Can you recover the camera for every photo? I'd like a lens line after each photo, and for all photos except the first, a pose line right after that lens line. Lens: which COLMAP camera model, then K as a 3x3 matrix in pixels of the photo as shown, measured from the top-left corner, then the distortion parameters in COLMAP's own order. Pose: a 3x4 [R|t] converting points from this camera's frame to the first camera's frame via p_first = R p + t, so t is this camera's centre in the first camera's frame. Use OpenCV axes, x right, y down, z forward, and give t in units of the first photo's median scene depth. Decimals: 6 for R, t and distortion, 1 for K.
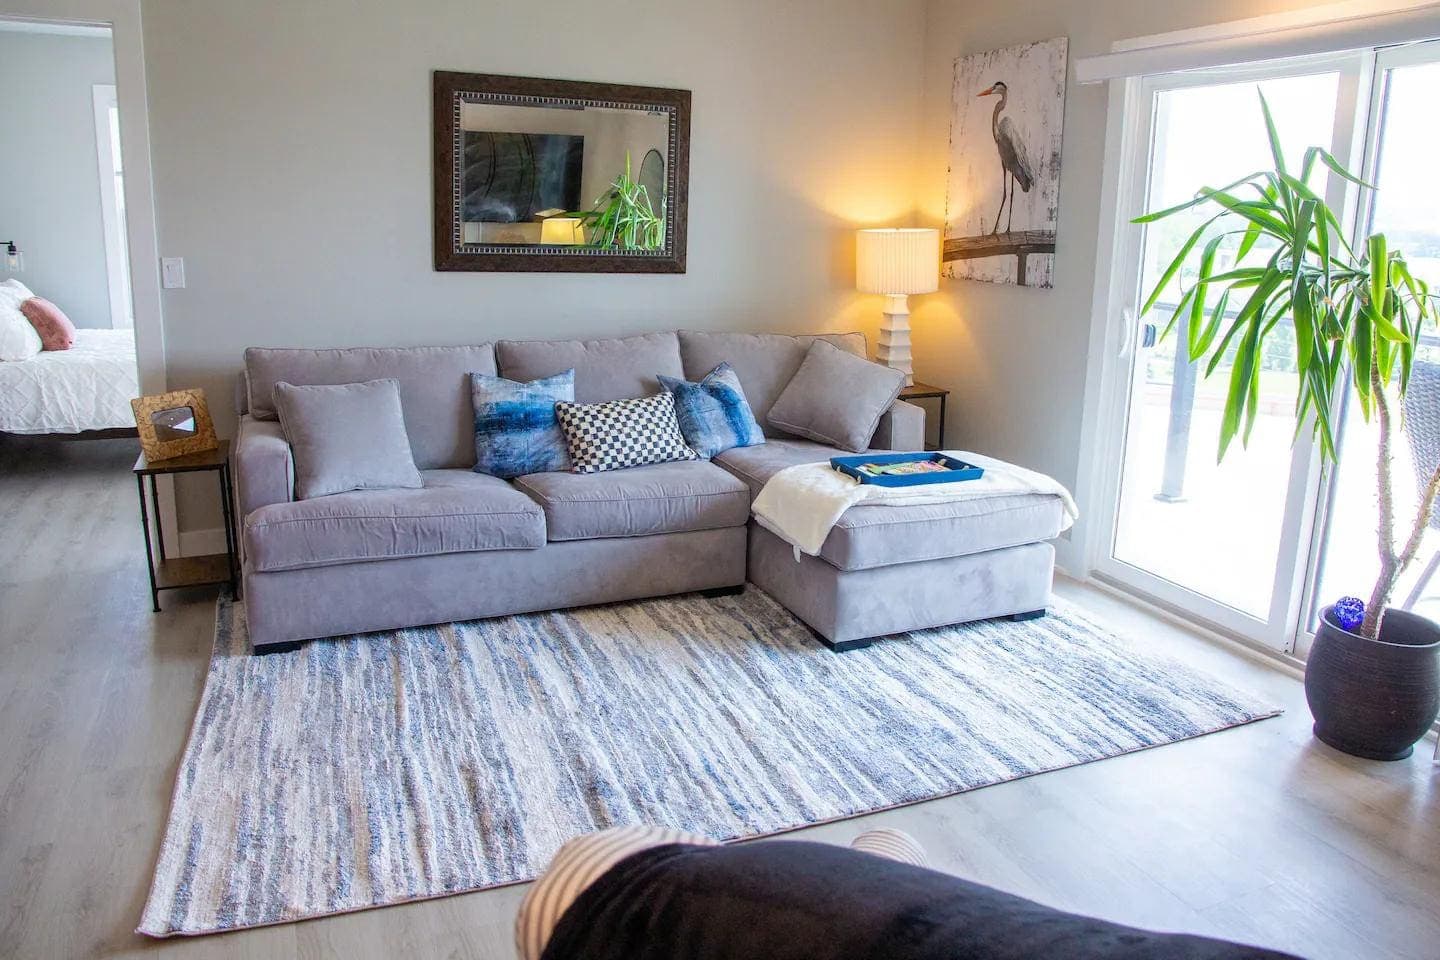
lens RADIAL K [[1051.3, 0, 720.4], [0, 1051.3, 438.3], [0, 0, 1]] dist [-0.128480, 0.099788]
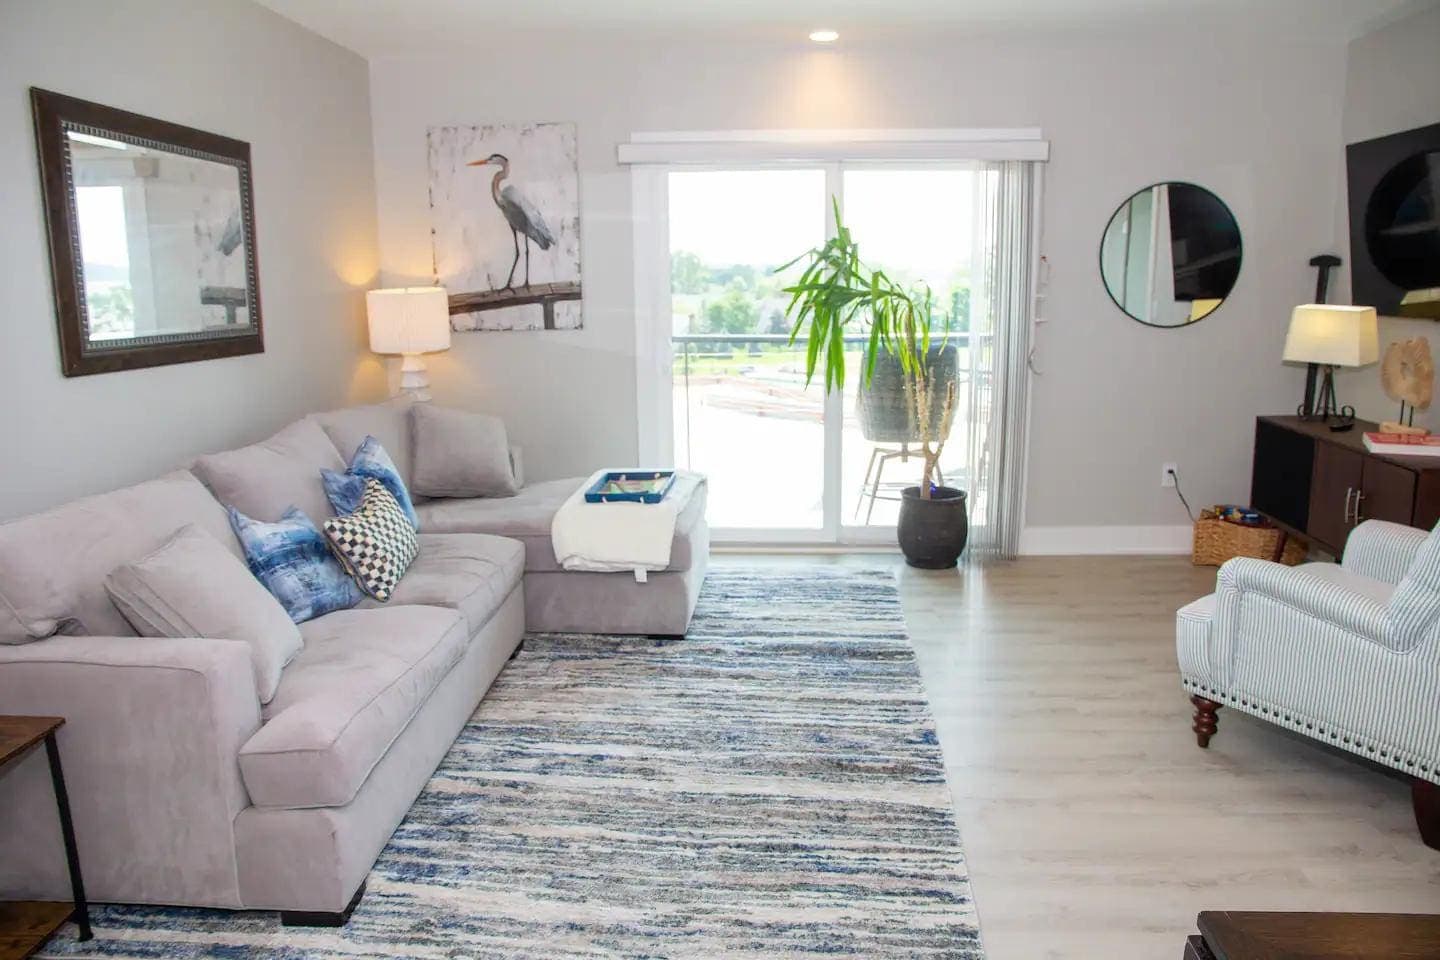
lens RADIAL K [[976.7, 0, 720.0], [0, 976.7, 480.0], [0, 0, 1]] dist [-0.125374, 0.061501]
pose [[0.461364, -0.210343, 0.861916, -0.607506], [0.201736, 0.970913, 0.128959, -0.083751], [-0.863971, 0.114382, 0.490378, 0.309602]]
